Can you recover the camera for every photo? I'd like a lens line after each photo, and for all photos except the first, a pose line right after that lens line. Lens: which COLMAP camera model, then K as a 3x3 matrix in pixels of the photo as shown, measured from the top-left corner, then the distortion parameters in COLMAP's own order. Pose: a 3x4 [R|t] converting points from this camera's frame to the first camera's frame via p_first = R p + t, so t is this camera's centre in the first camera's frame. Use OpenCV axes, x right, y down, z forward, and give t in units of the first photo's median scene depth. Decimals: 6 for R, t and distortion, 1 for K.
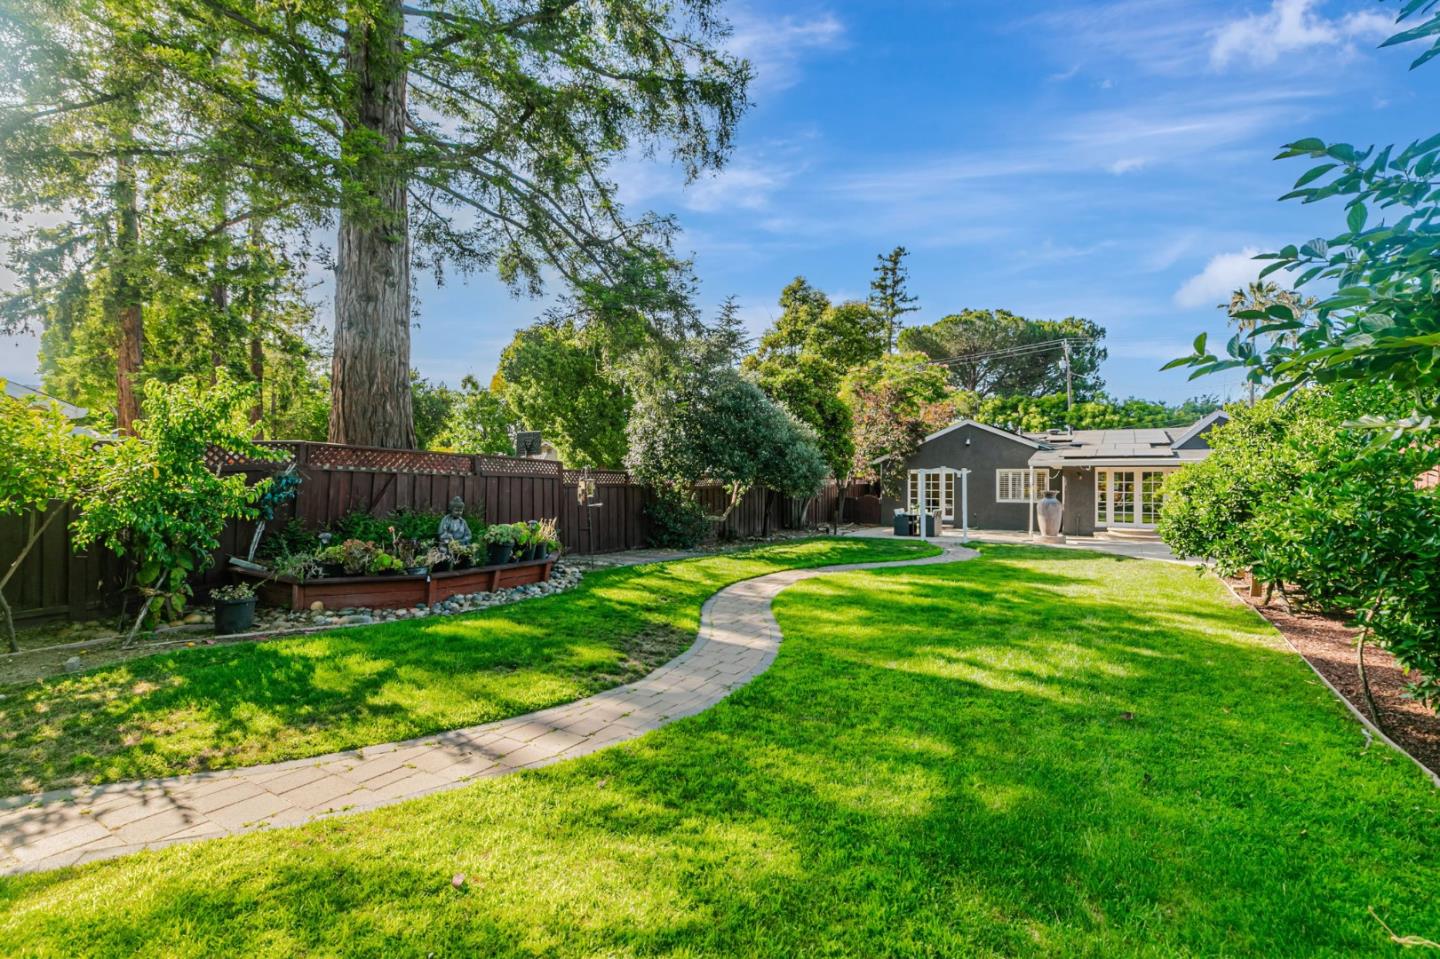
lens RADIAL K [[650.8, 0, 725.0], [0, 650.8, 478.6], [0, 0, 1]] dist [0.007160, -0.000688]
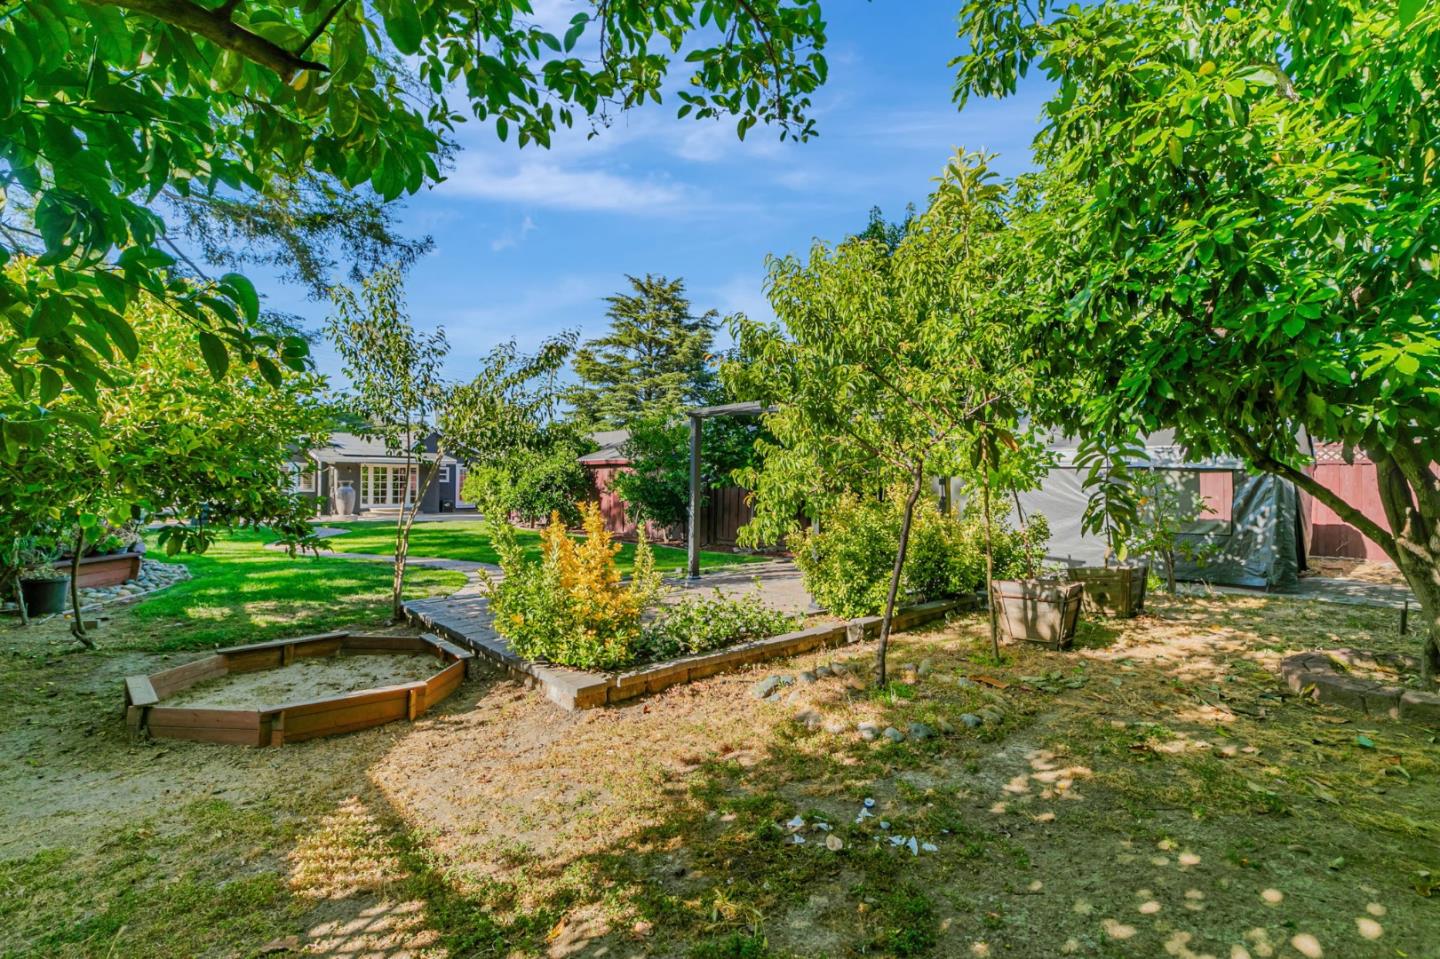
lens RADIAL K [[650.8, 0, 720.7], [0, 650.8, 480.5], [0, 0, 1]] dist [0.007160, -0.000688]
pose [[0.293965, -0.001745, 0.955815, -0.500926], [-0.007203, 0.999966, 0.004040, 0.007339], [-0.955789, -0.008072, 0.293942, -0.091823]]
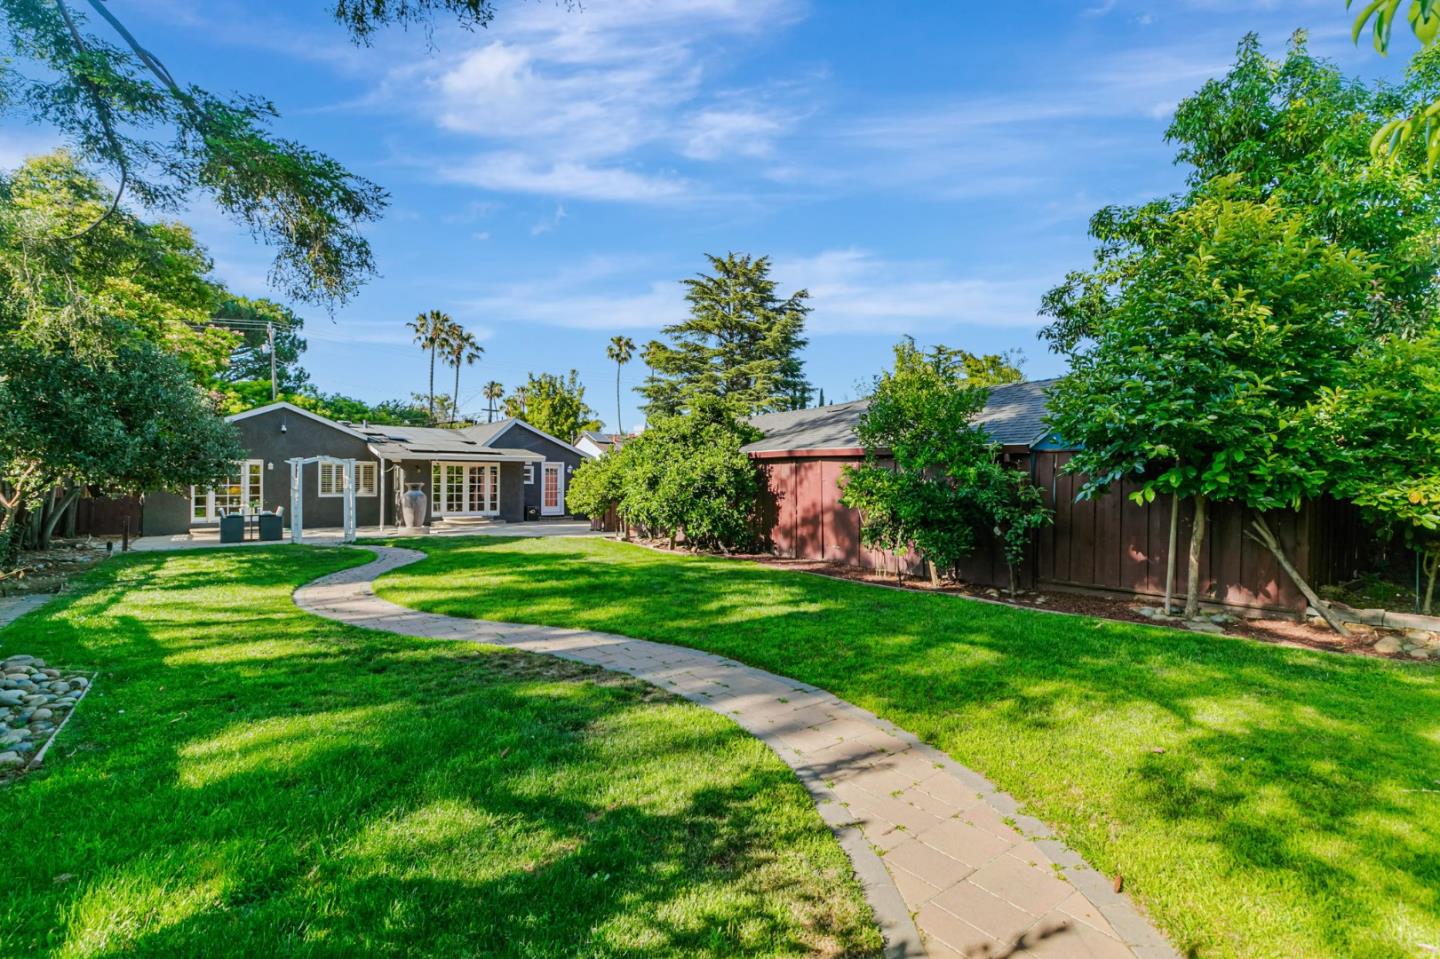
lens RADIAL K [[650.8, 0, 724.6], [0, 650.8, 480.8], [0, 0, 1]] dist [0.007160, -0.000688]
pose [[0.358402, -0.003704, 0.933560, -0.261631], [-0.002432, 0.999985, 0.004901, 0.008950], [-0.933564, -0.004027, 0.358388, 0.179605]]
